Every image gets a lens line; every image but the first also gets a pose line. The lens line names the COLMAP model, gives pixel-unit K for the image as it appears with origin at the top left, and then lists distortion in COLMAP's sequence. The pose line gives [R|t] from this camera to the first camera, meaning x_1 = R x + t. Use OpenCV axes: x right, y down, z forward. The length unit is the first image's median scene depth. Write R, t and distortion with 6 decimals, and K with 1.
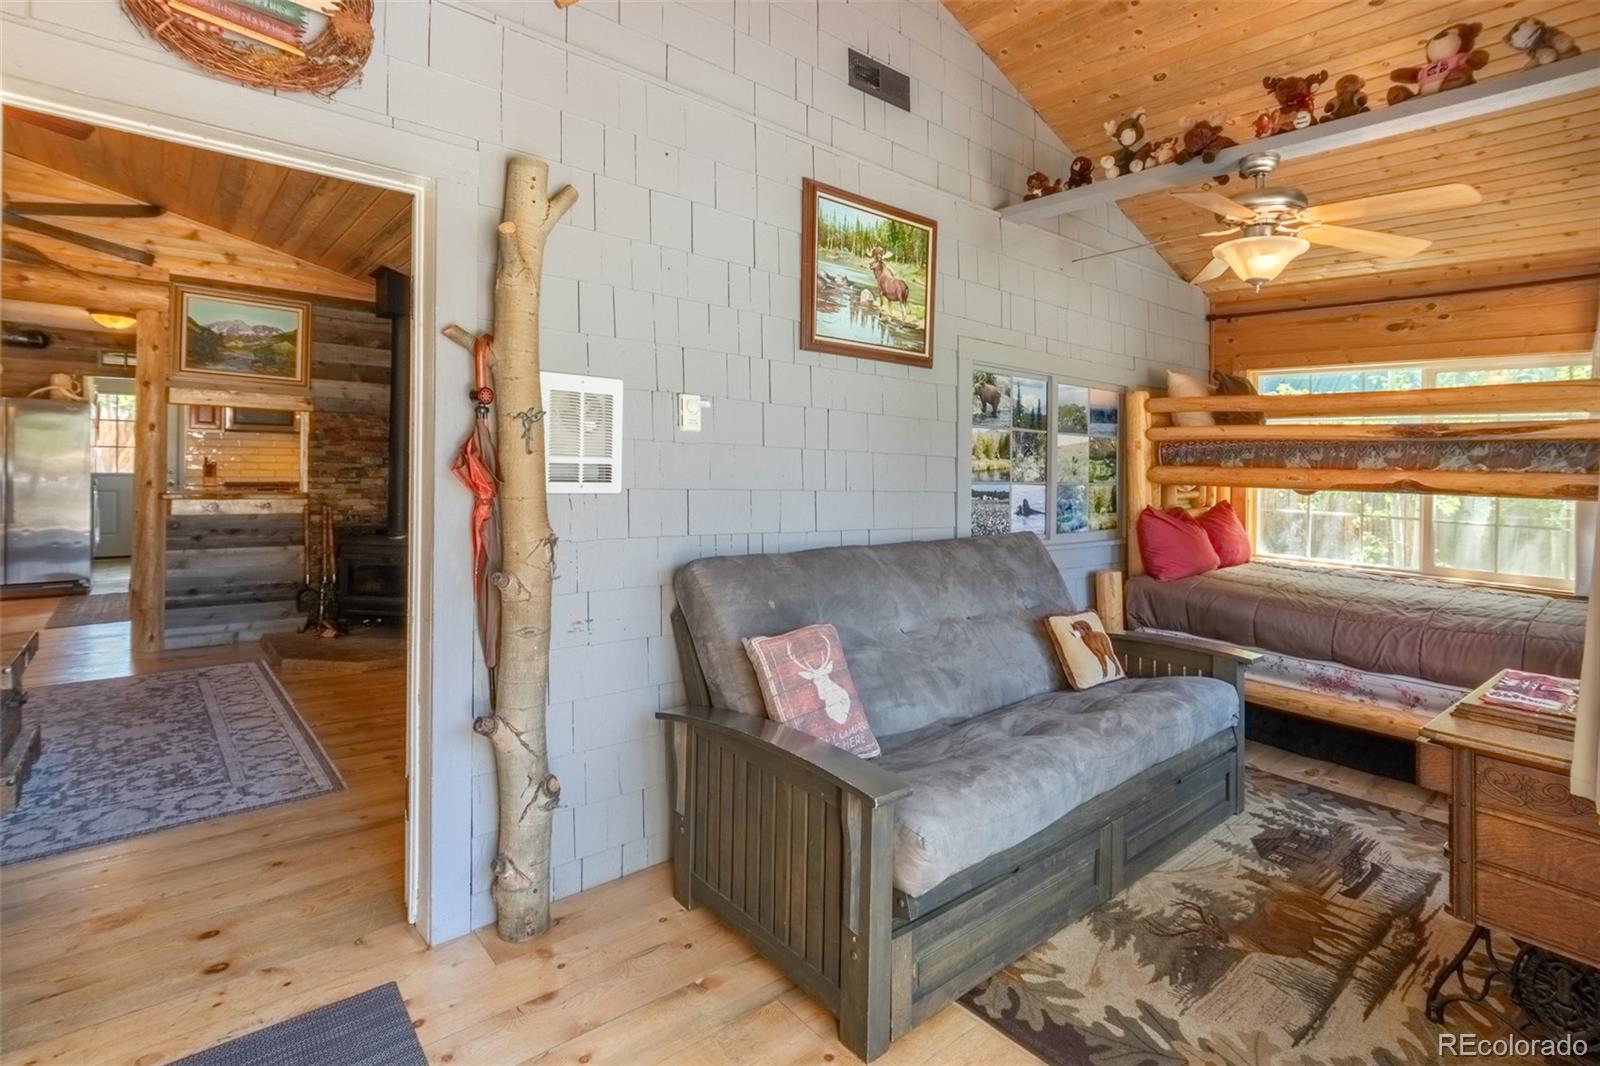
lens RADIAL K [[770.4, 0, 804.0], [0, 770.4, 477.1], [0, 0, 1]] dist [-0.004081, -0.000995]
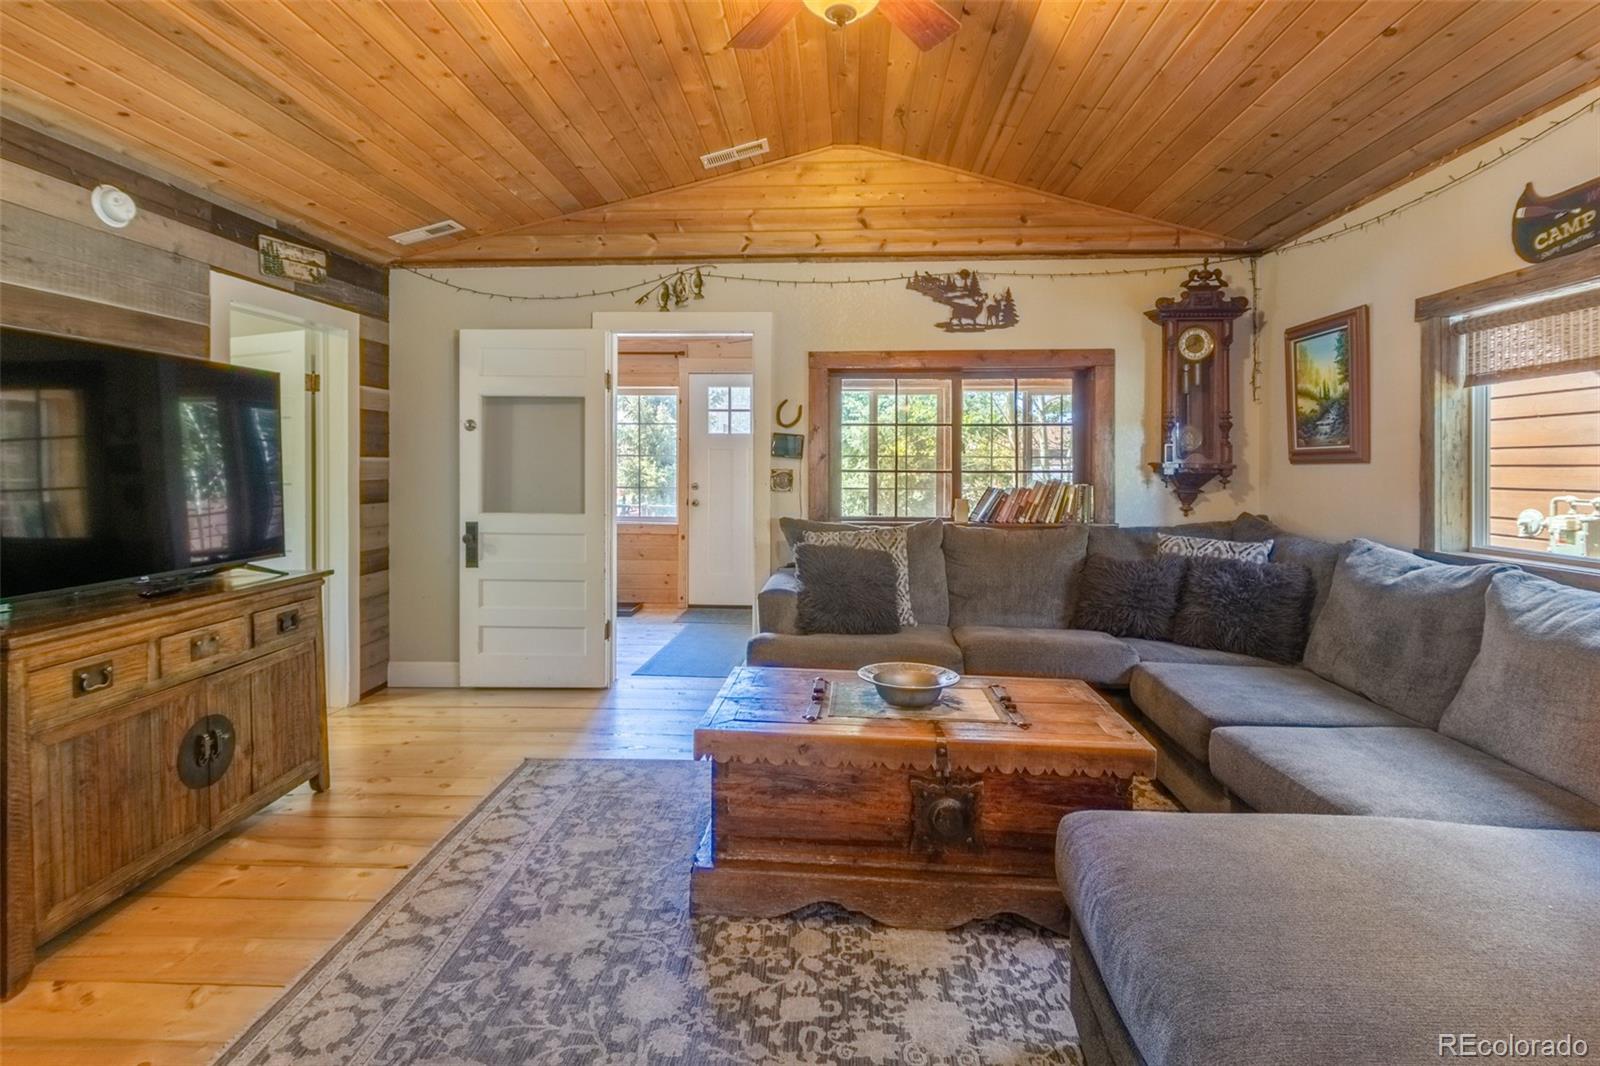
lens RADIAL K [[770.4, 0, 799.4], [0, 770.4, 475.7], [0, 0, 1]] dist [-0.004081, -0.000995]
pose [[-0.722870, -0.030154, 0.690325, -1.345067], [-0.004653, 0.999237, 0.038776, -0.041206], [-0.690968, 0.024818, -0.722459, 1.249160]]
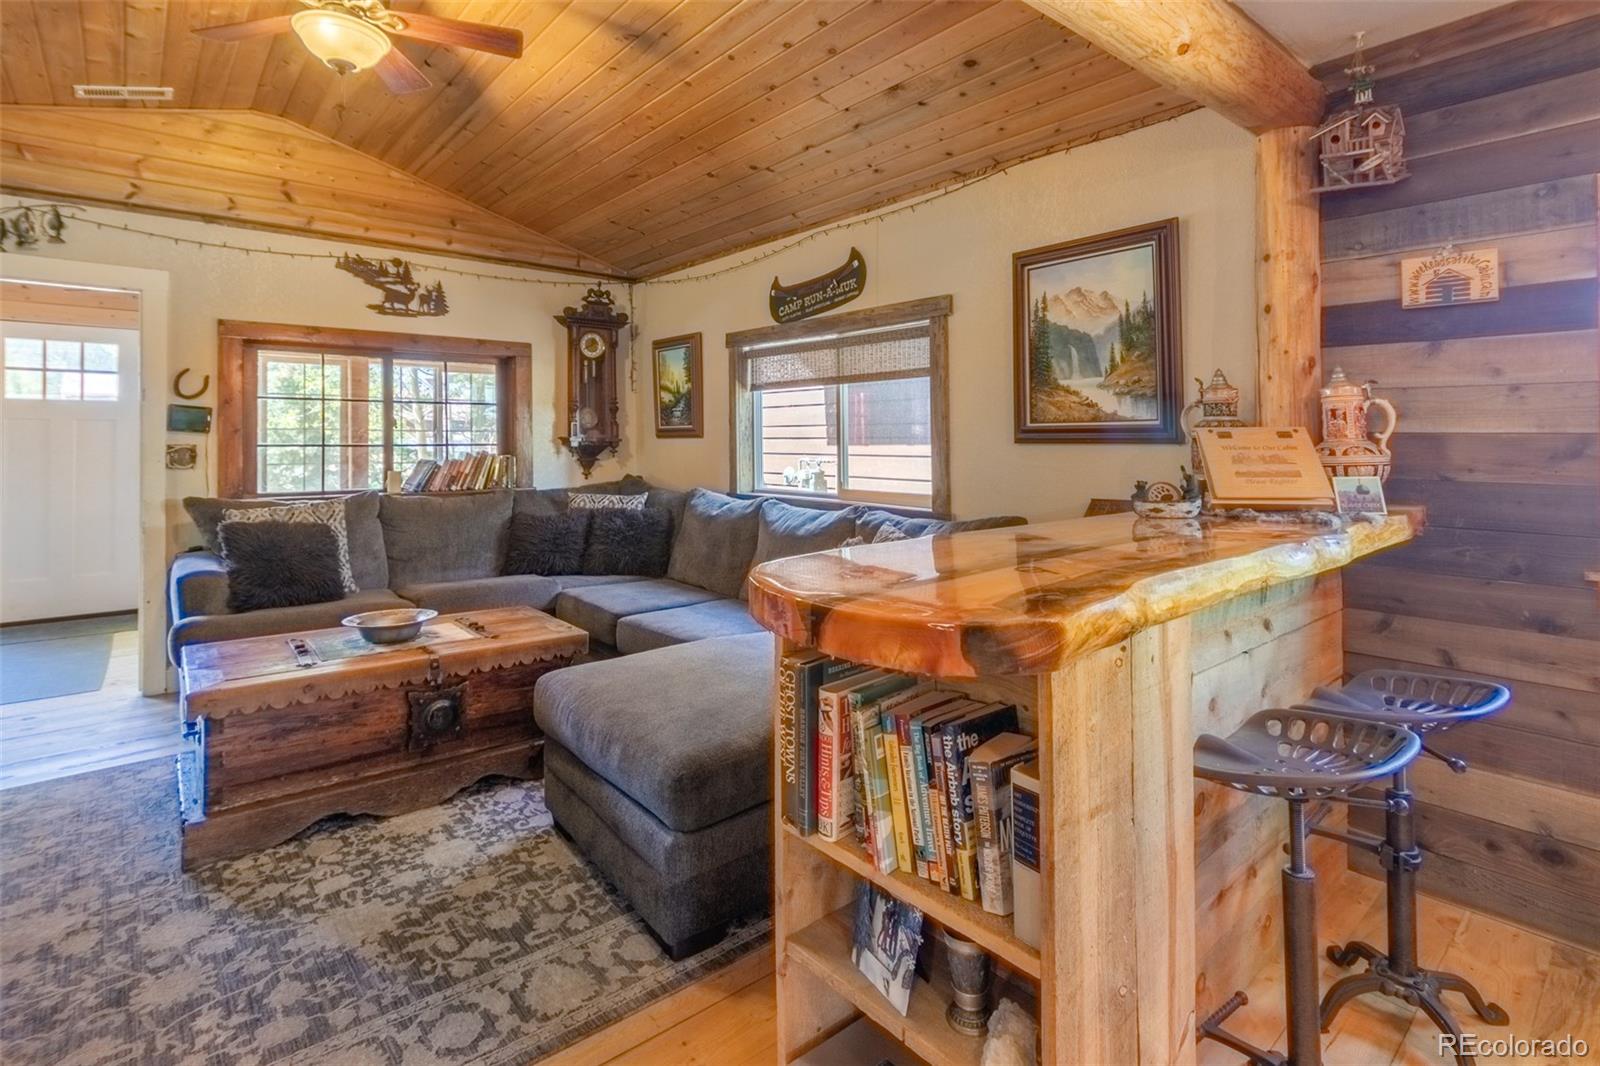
lens RADIAL K [[770.4, 0, 802.6], [0, 770.4, 449.8], [0, 0, 1]] dist [-0.004081, -0.000995]
pose [[-0.999769, -0.020576, -0.006136, -1.374175], [-0.020758, 0.999297, 0.031233, -0.049468], [0.005489, 0.031354, -0.999493, 1.498050]]
